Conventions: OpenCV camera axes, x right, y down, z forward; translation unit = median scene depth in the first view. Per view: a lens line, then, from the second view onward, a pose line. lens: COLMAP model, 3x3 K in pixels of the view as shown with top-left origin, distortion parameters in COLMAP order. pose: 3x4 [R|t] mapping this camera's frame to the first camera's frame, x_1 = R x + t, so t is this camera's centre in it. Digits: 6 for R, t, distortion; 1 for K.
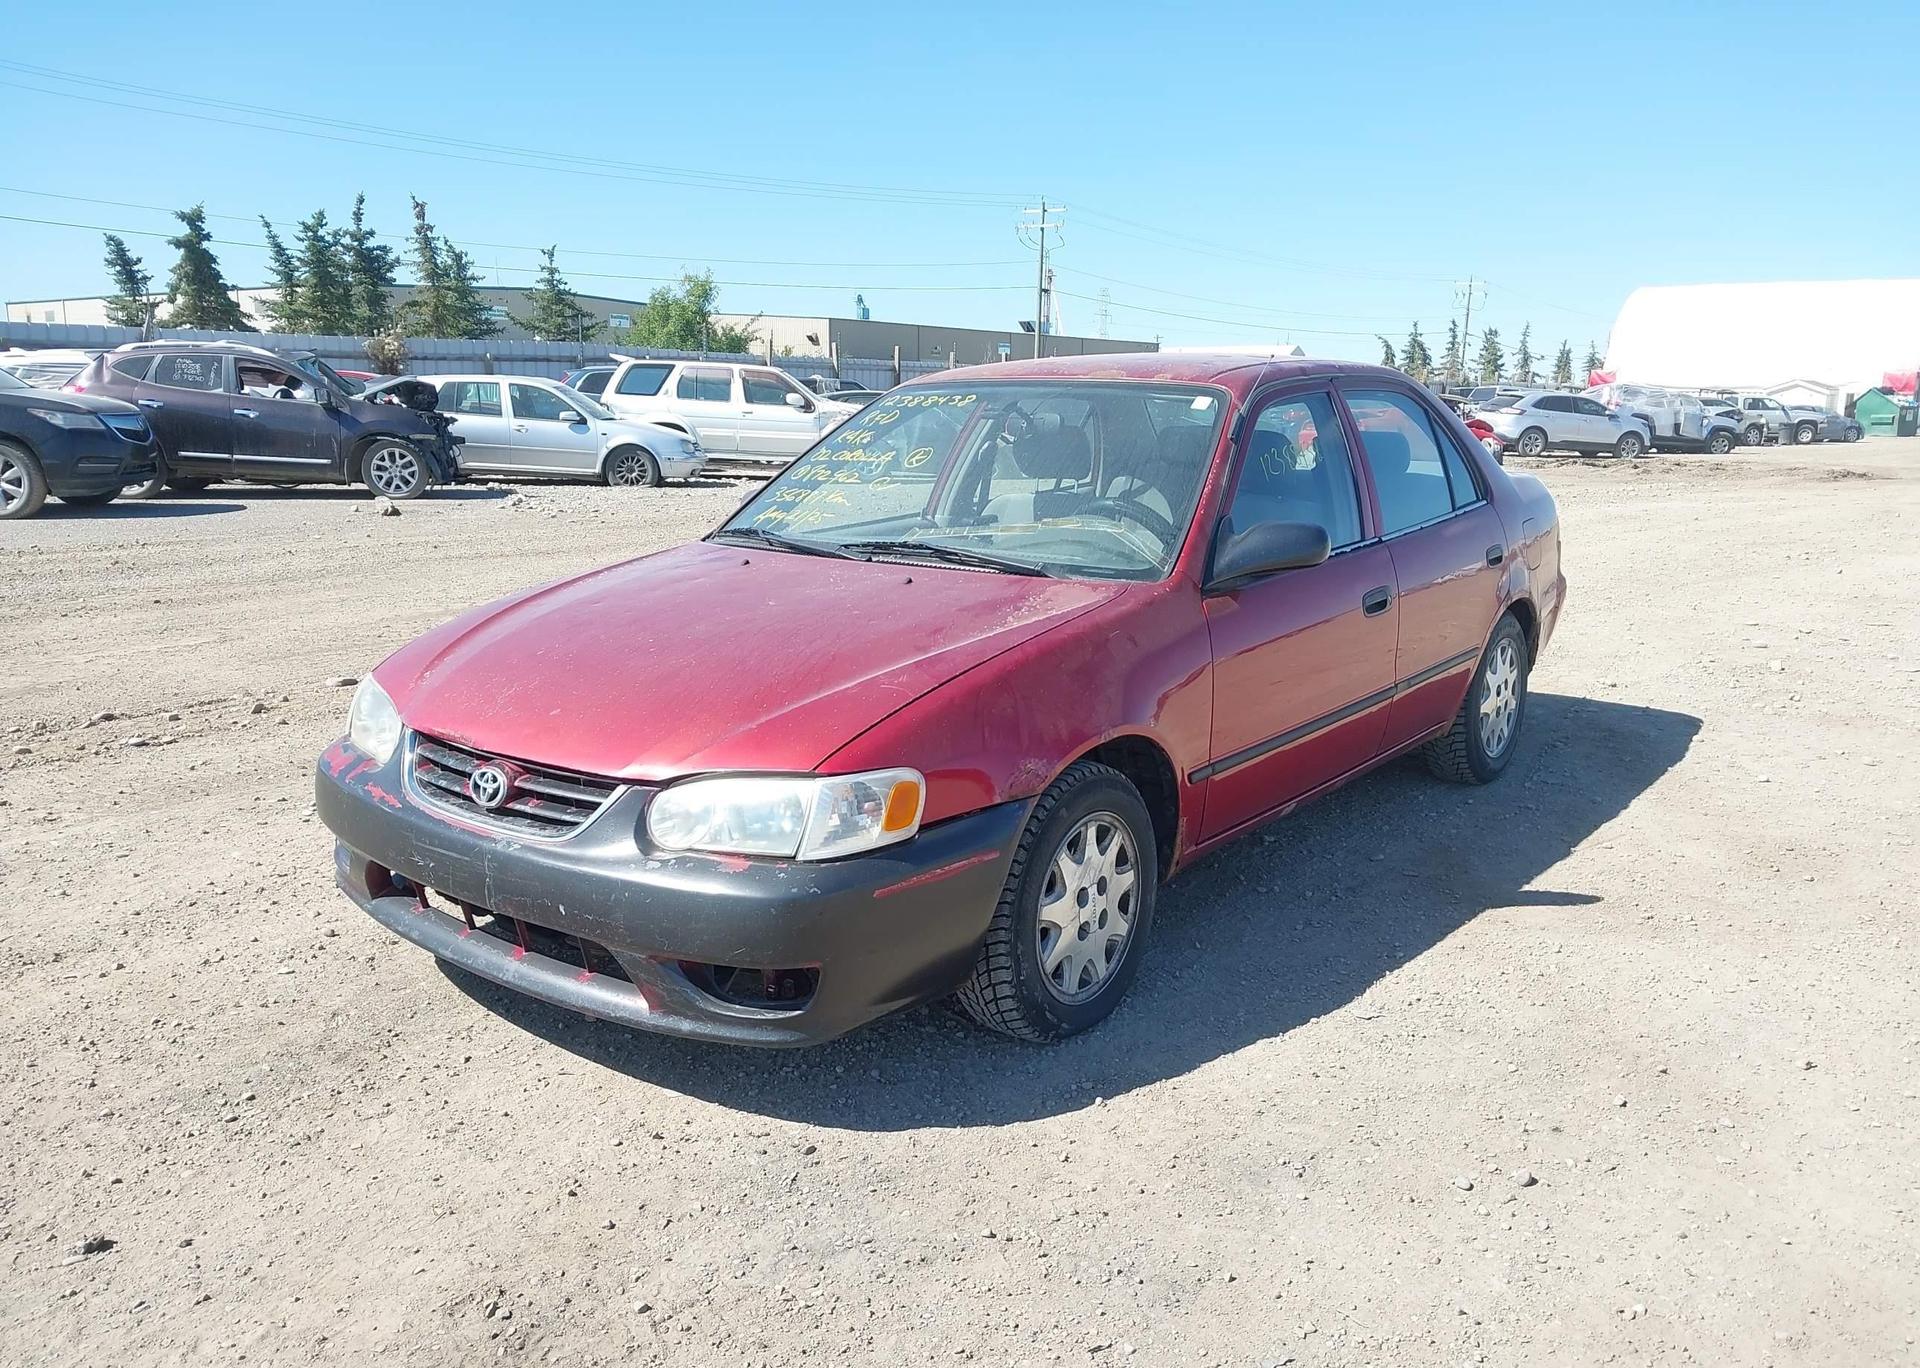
lens RADIAL K [[1507.3, 0, 955.4], [0, 1507.3, 736.7], [0, 0, 1]] dist [0.011451, -0.011791]
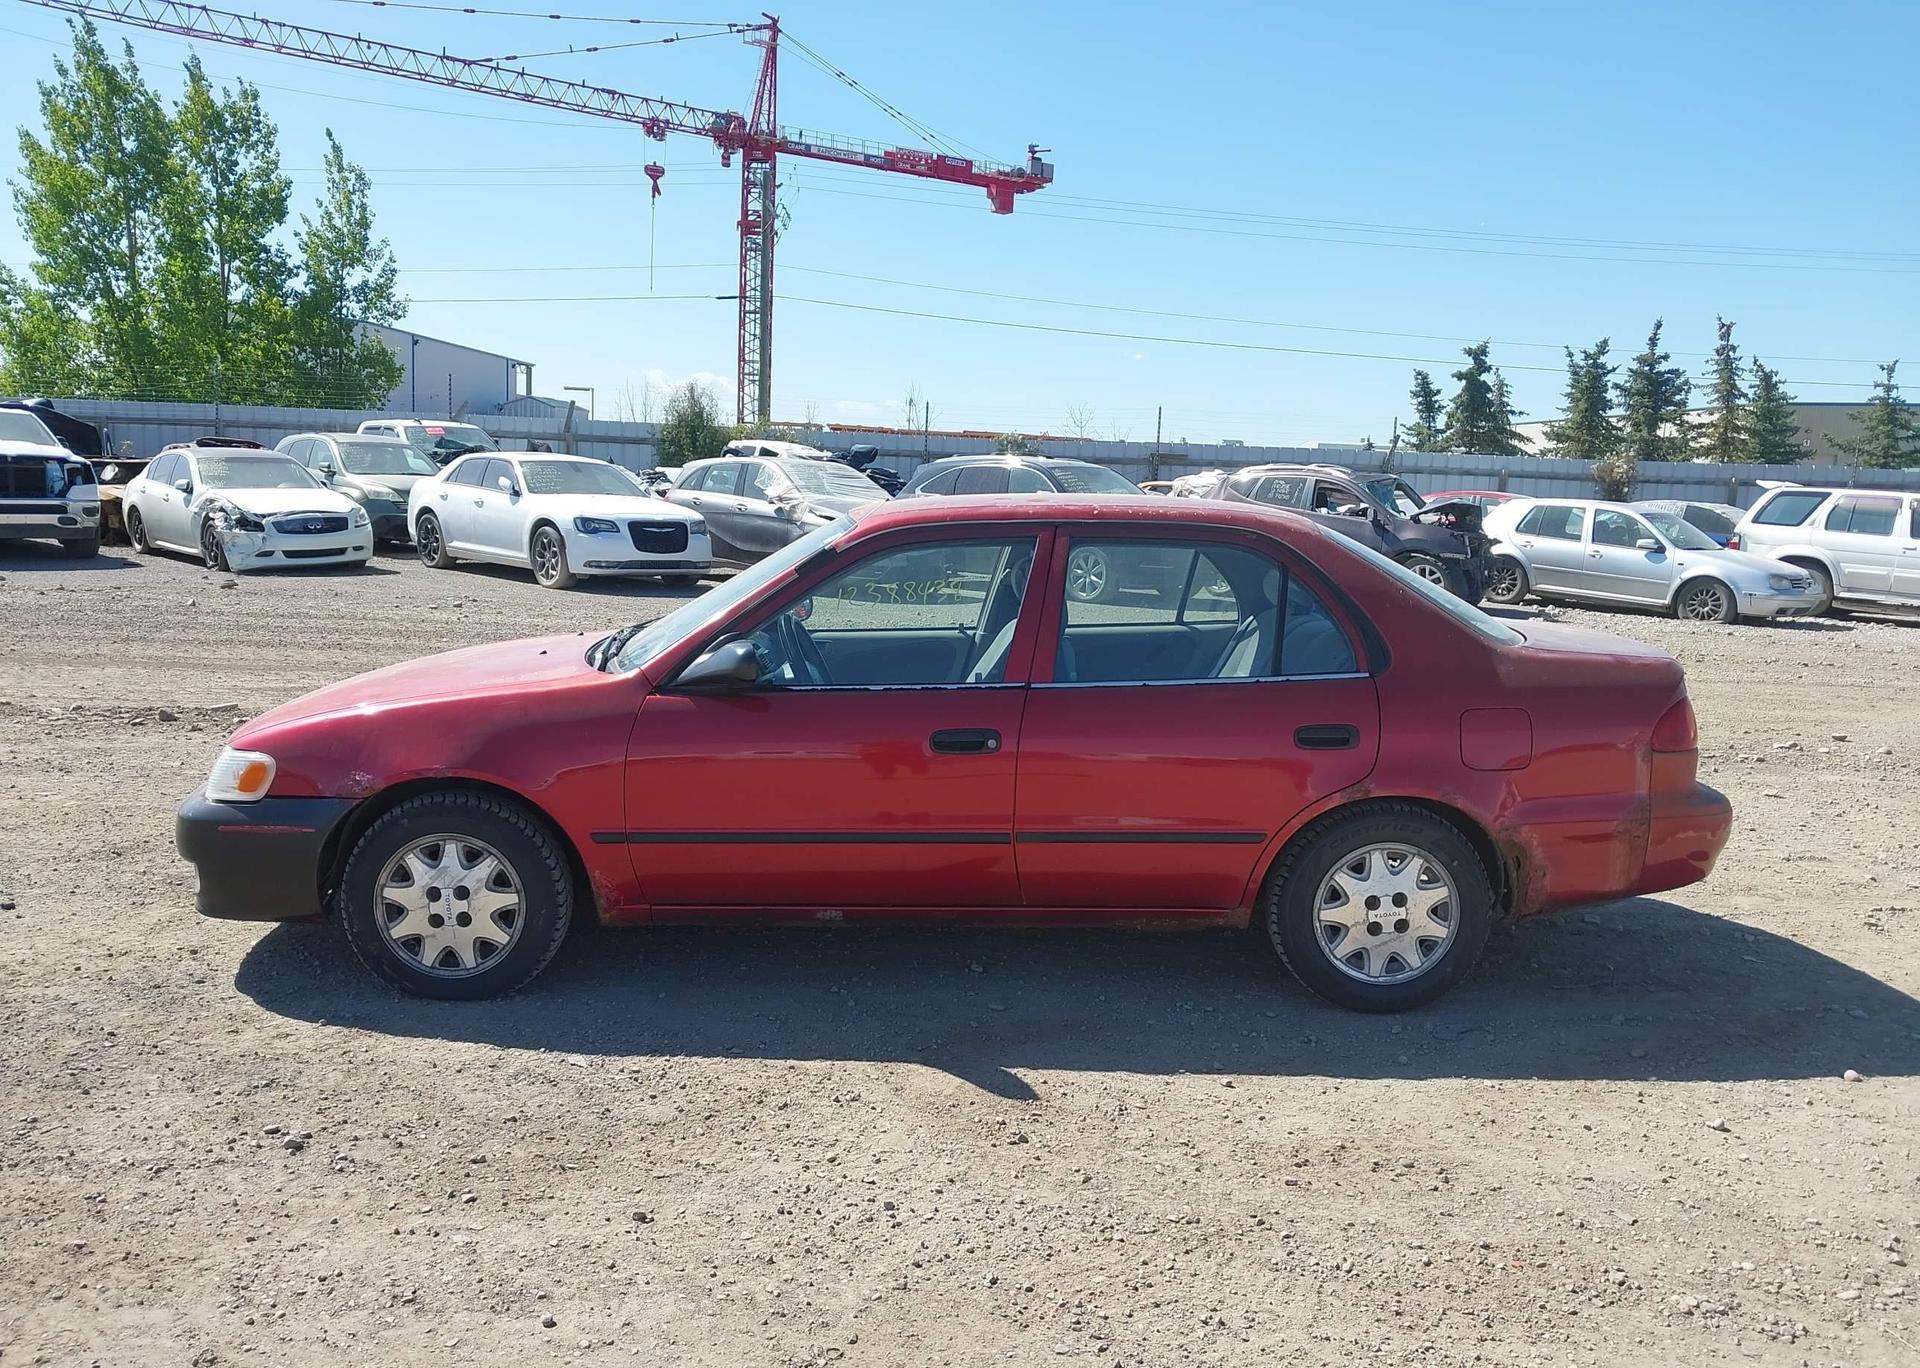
lens RADIAL K [[1507.3, 0, 955.4], [0, 1507.3, 736.7], [0, 0, 1]] dist [0.011451, -0.011791]
pose [[0.629038, 0.144542, -0.763819, 0.237760], [-0.201788, 0.979242, 0.019127, -0.025442], [0.750729, 0.142098, 0.645147, 0.082164]]
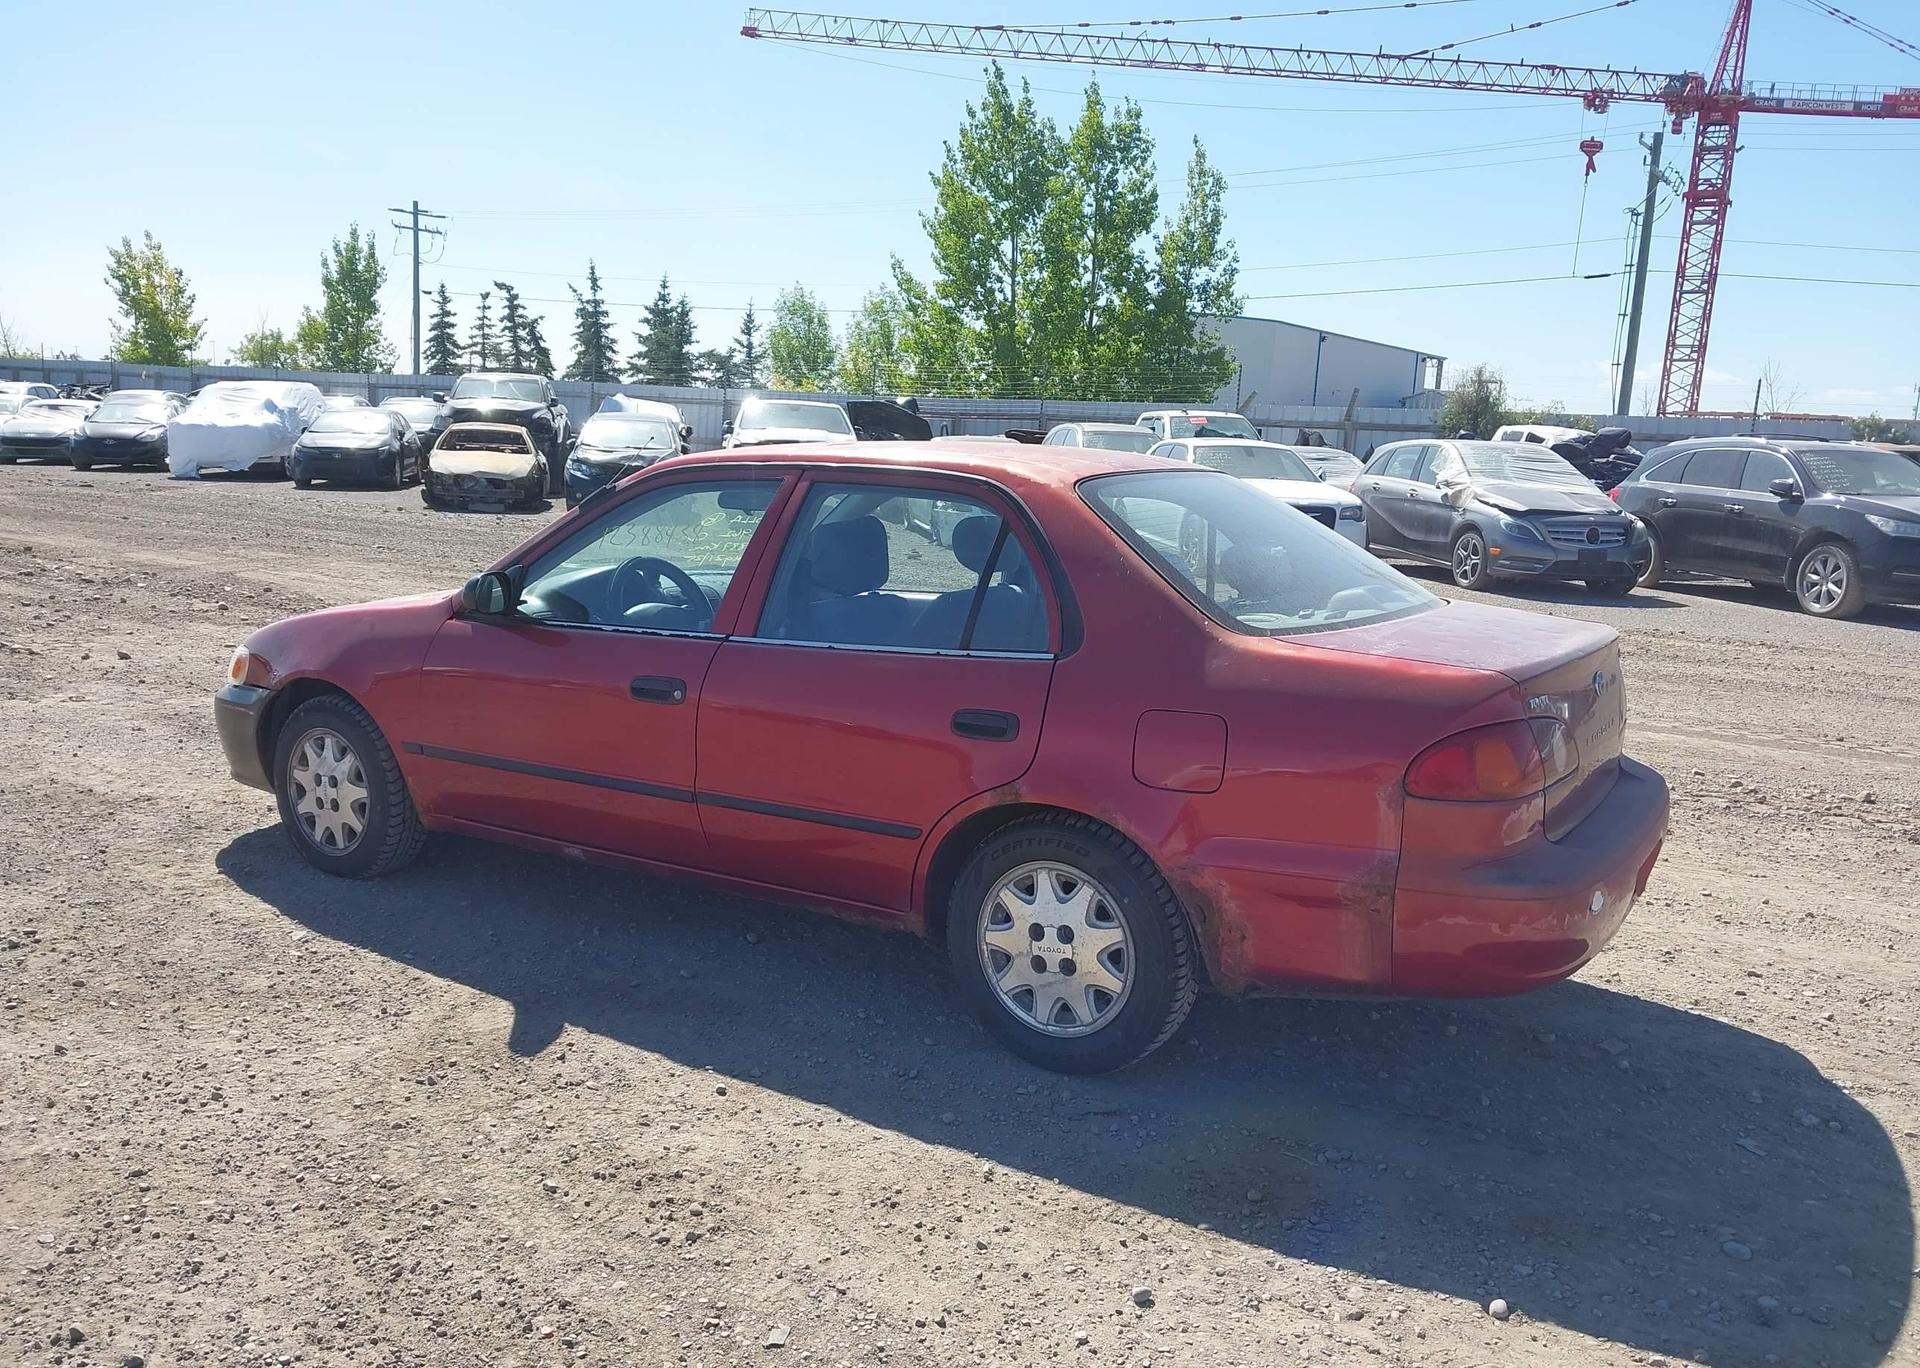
lens RADIAL K [[1507.3, 0, 955.4], [0, 1507.3, 736.7], [0, 0, 1]] dist [0.011451, -0.011791]
pose [[0.094159, 0.188741, -0.977502, 0.286560], [-0.260644, 0.952291, 0.158767, -0.060871], [0.960832, 0.239831, 0.138861, 0.244418]]
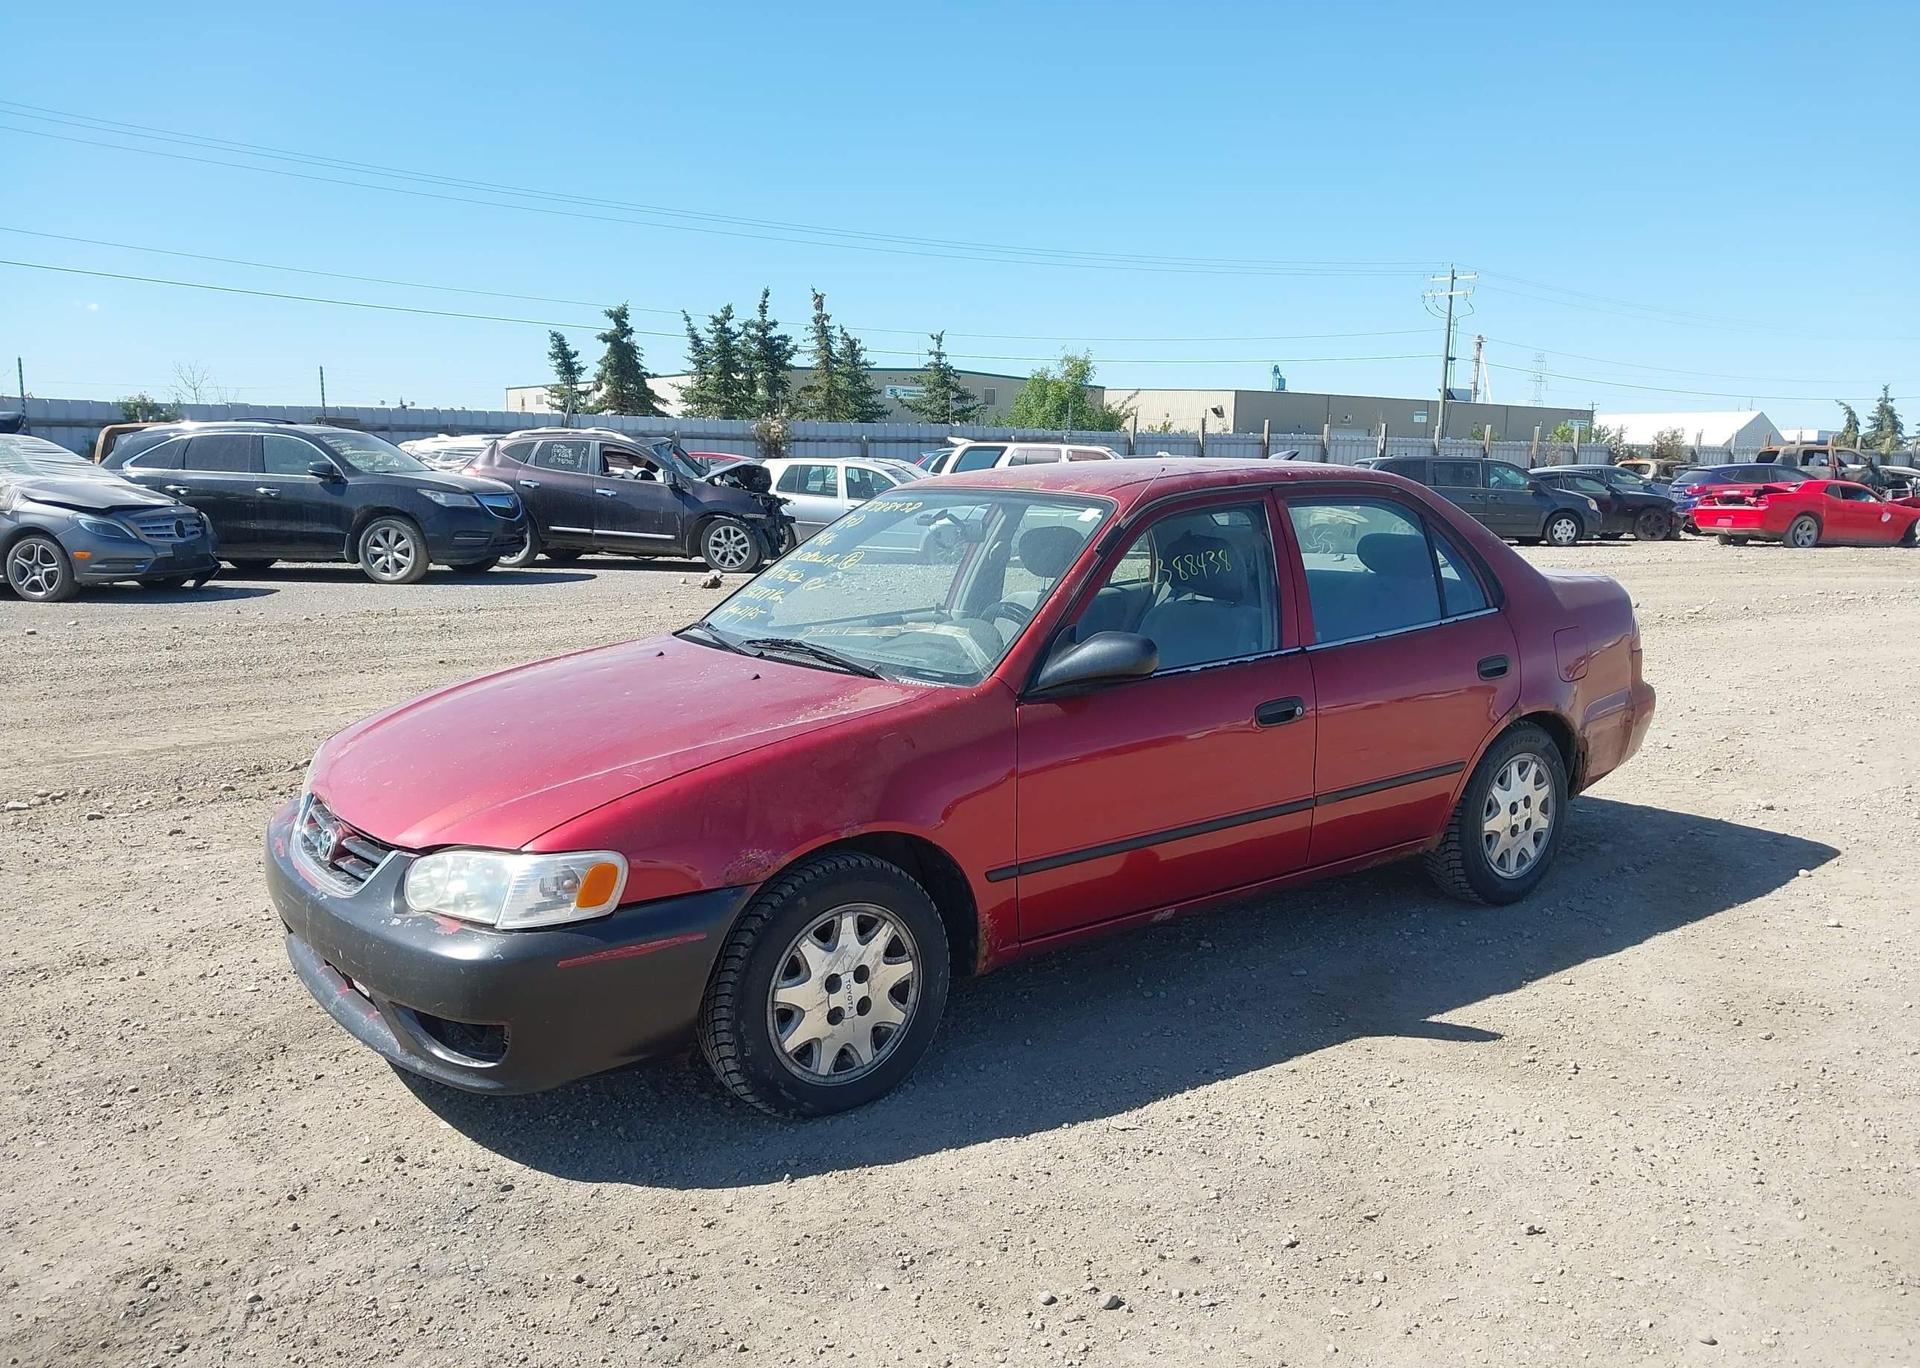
lens RADIAL K [[1492.3, 0, 956.3], [0, 1492.3, 772.9], [0, 0, 1]] dist [0.111606, -0.236273]
pose [[0.964102, 0.050506, -0.260686, 0.075874], [-0.056430, 0.998290, -0.015284, -0.005196], [0.259469, 0.029446, 0.965303, 0.000672]]
